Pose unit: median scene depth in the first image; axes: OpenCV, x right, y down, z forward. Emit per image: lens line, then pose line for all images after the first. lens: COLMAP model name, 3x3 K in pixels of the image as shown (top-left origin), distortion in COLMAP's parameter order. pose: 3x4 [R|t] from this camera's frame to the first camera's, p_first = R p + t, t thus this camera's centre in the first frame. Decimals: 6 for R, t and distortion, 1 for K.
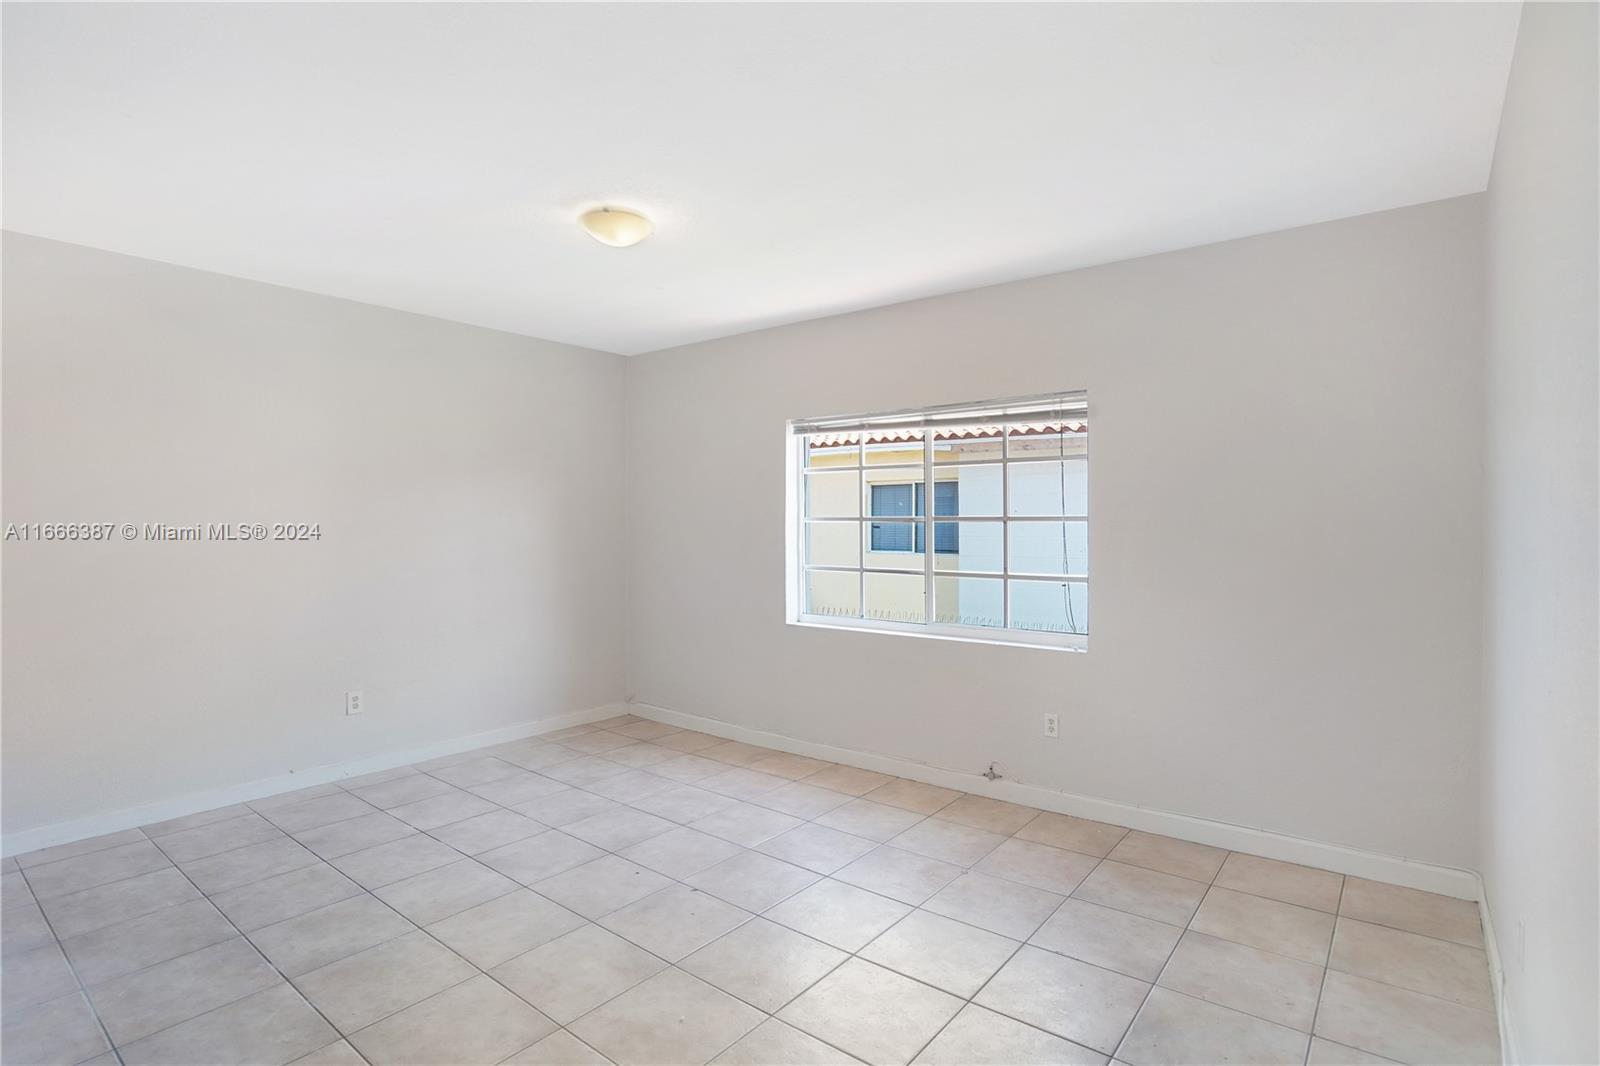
lens RADIAL K [[813.5, 0, 809.9], [0, 813.5, 526.5], [0, 0, 1]] dist [-0.042634, 0.002997]
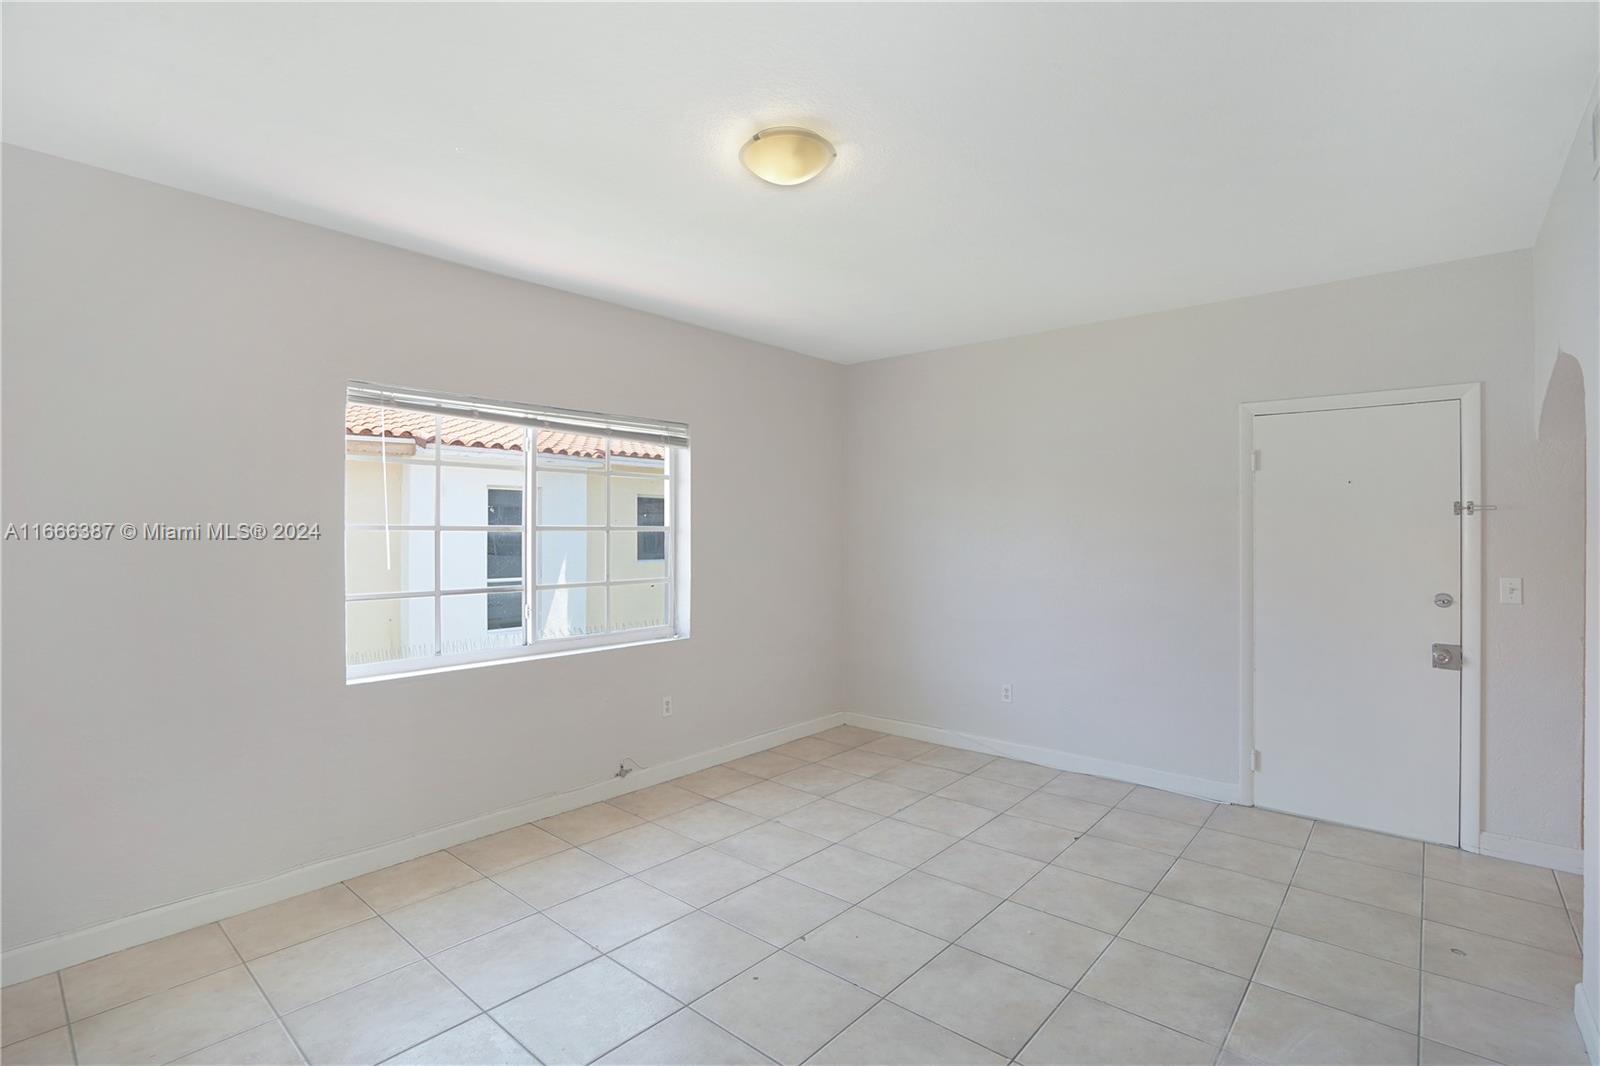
lens RADIAL K [[755.4, 0, 798.1], [0, 755.4, 528.0], [0, 0, 1]] dist [-0.061603, 0.024124]
pose [[0.039831, 0.006343, 0.999186, -0.831896], [0.004353, 0.999969, -0.006521, -0.003049], [-0.999197, 0.004610, 0.039802, 0.824925]]
